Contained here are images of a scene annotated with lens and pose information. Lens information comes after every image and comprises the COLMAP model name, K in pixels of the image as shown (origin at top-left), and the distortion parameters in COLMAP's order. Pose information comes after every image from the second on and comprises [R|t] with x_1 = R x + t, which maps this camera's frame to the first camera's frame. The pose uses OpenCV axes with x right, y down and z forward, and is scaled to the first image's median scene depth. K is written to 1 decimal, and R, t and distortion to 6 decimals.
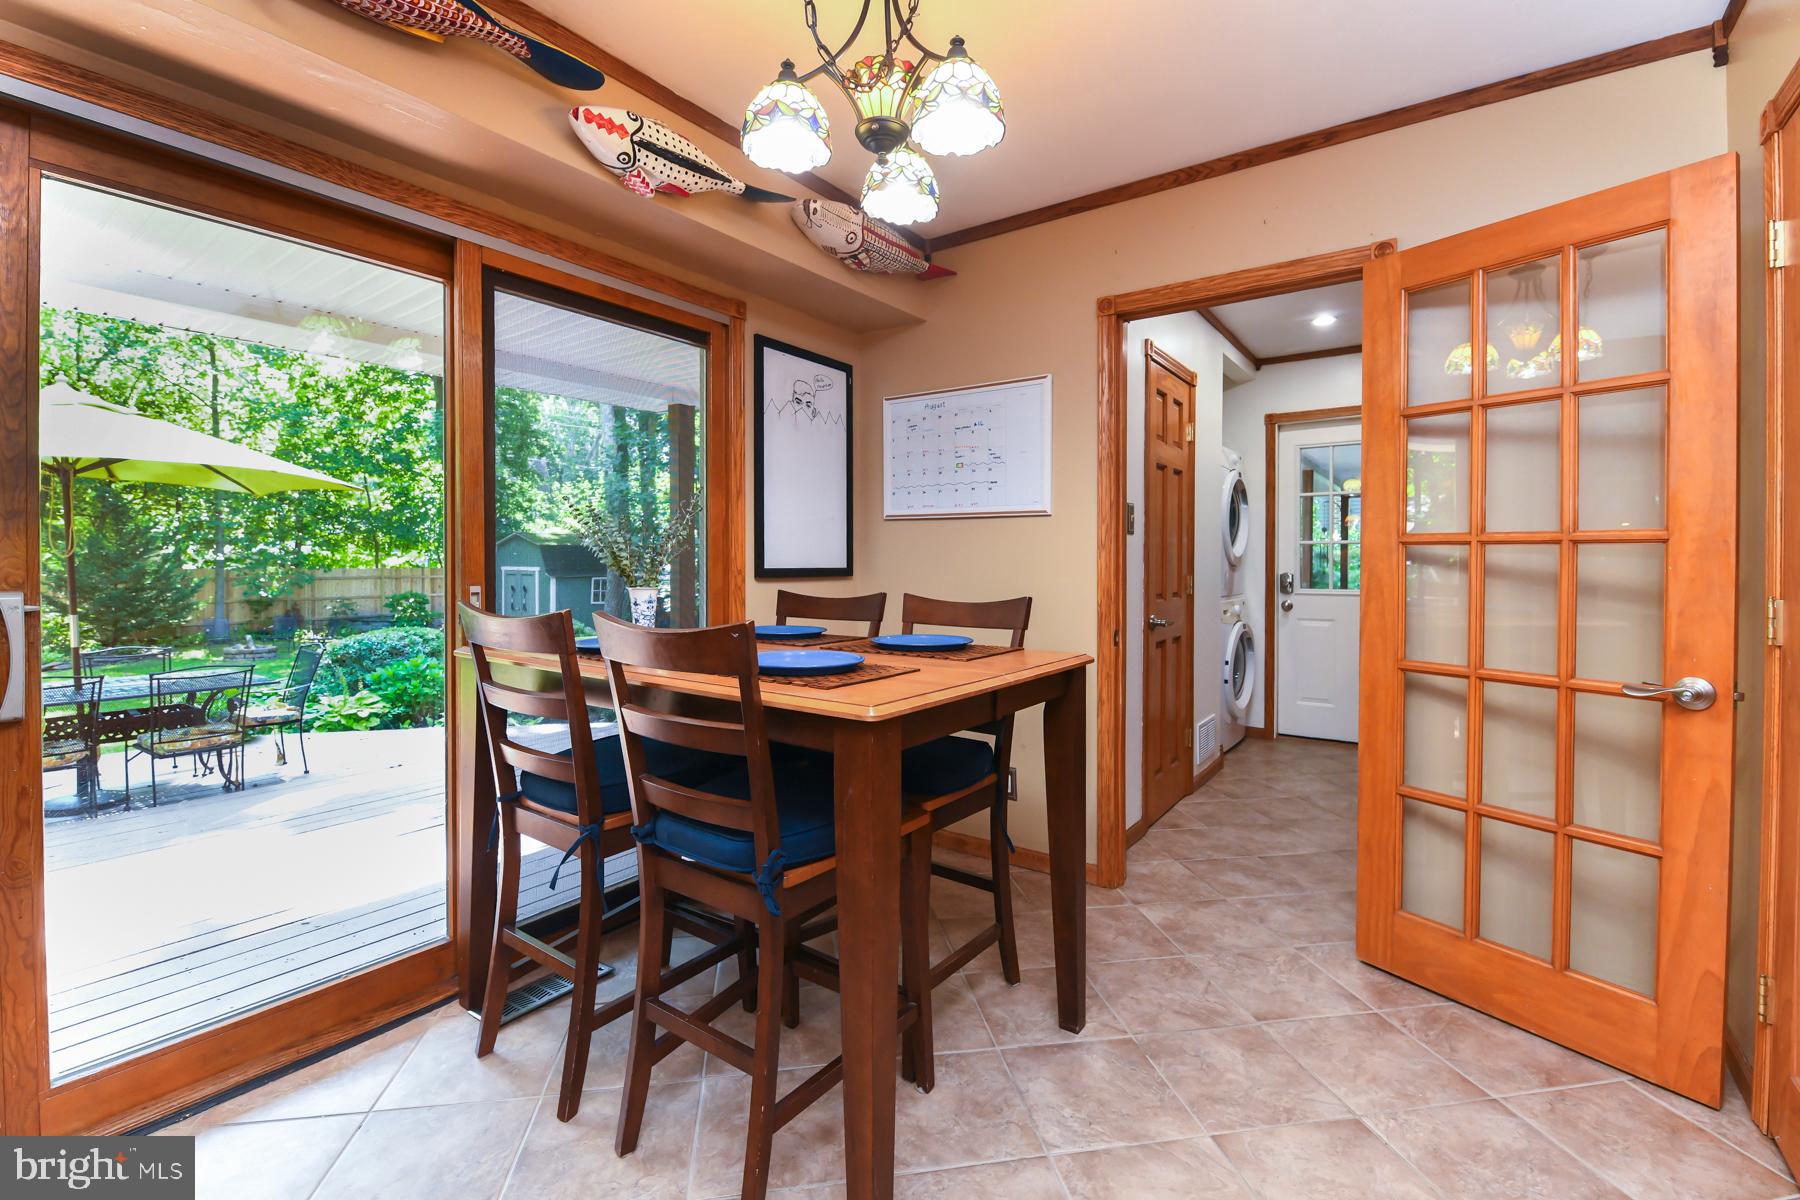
lens RADIAL K [[790.6, 0, 904.7], [0, 790.6, 566.0], [0, 0, 1]] dist [0.001485, -0.008445]
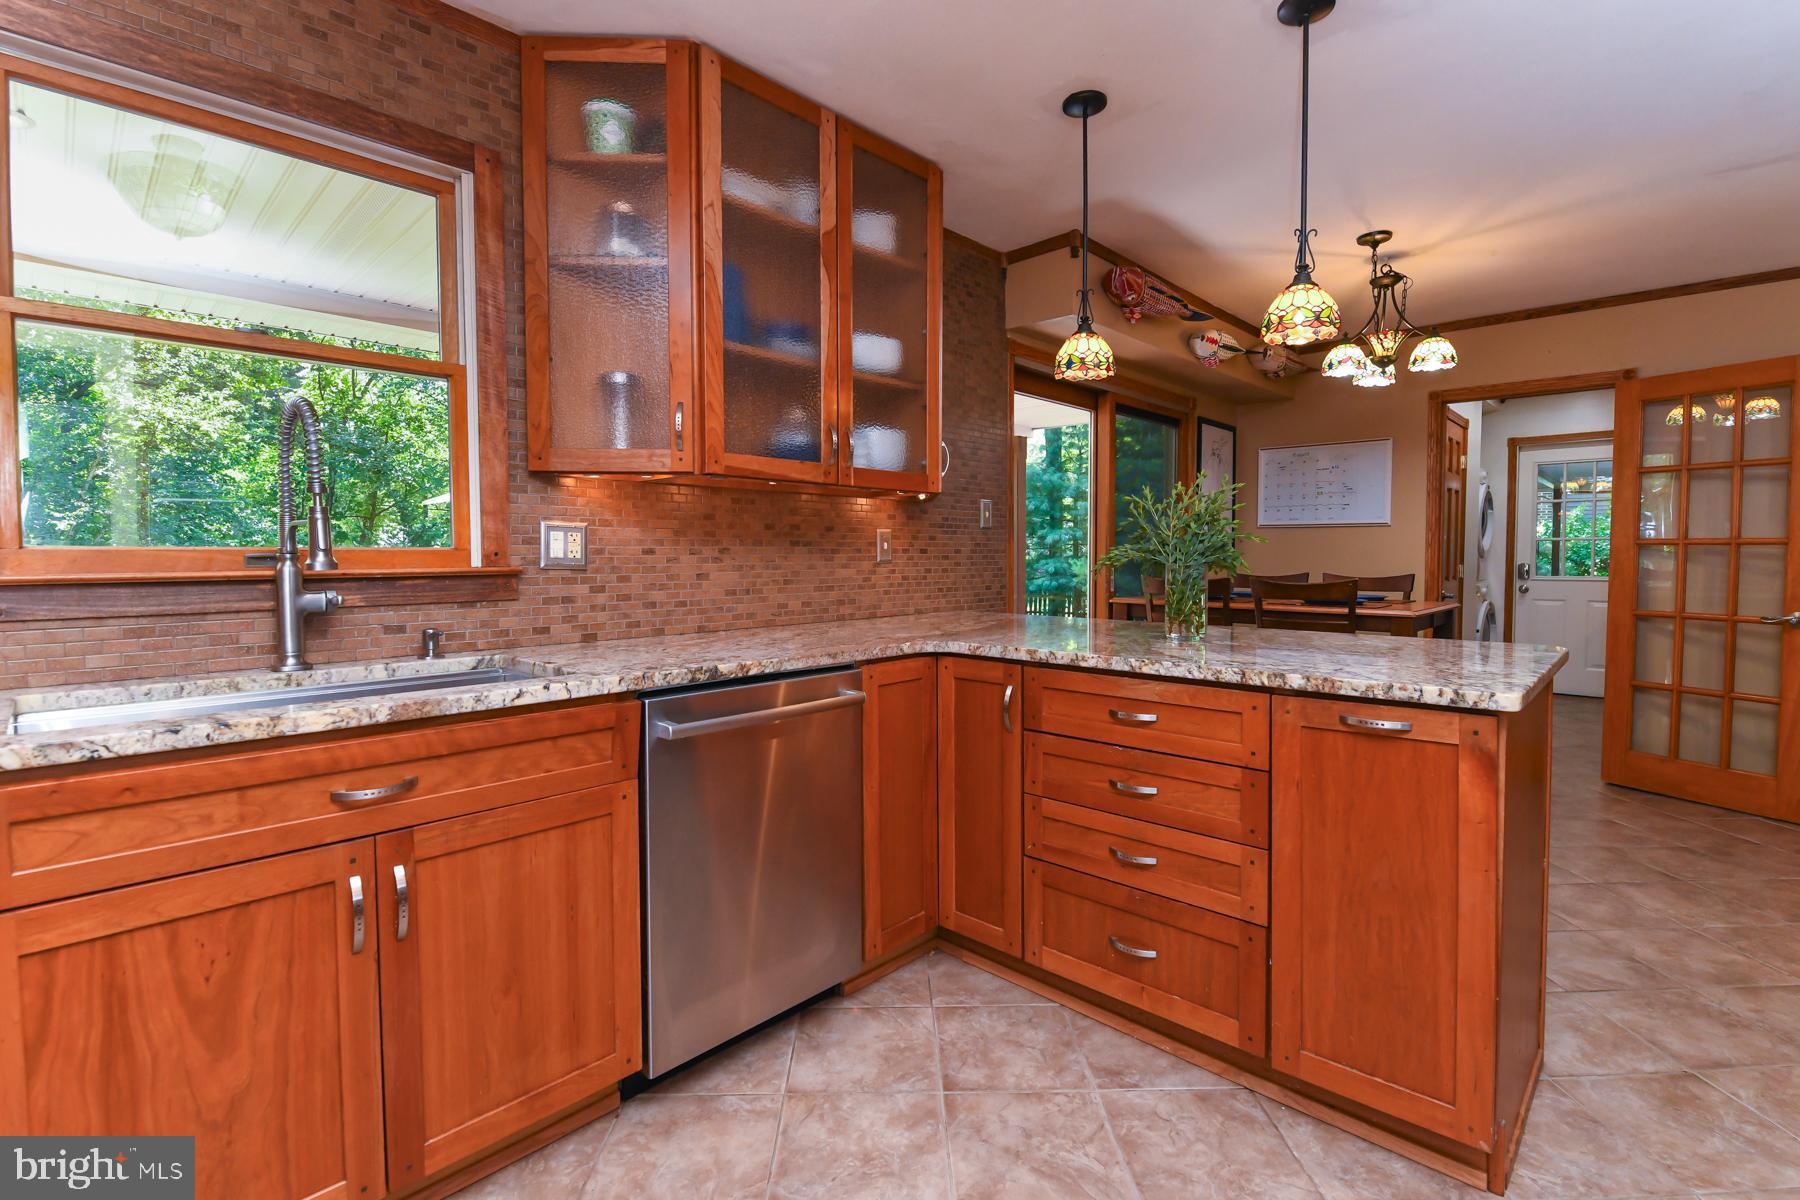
lens RADIAL K [[821.1, 0, 902.6], [0, 821.1, 585.5], [0, 0, 1]] dist [0.000005, -0.010104]
pose [[0.989169, 0.002988, -0.146750, -0.476626], [0.001567, 0.999521, 0.030908, 0.003313], [0.146772, -0.030803, 0.988691, -0.686492]]
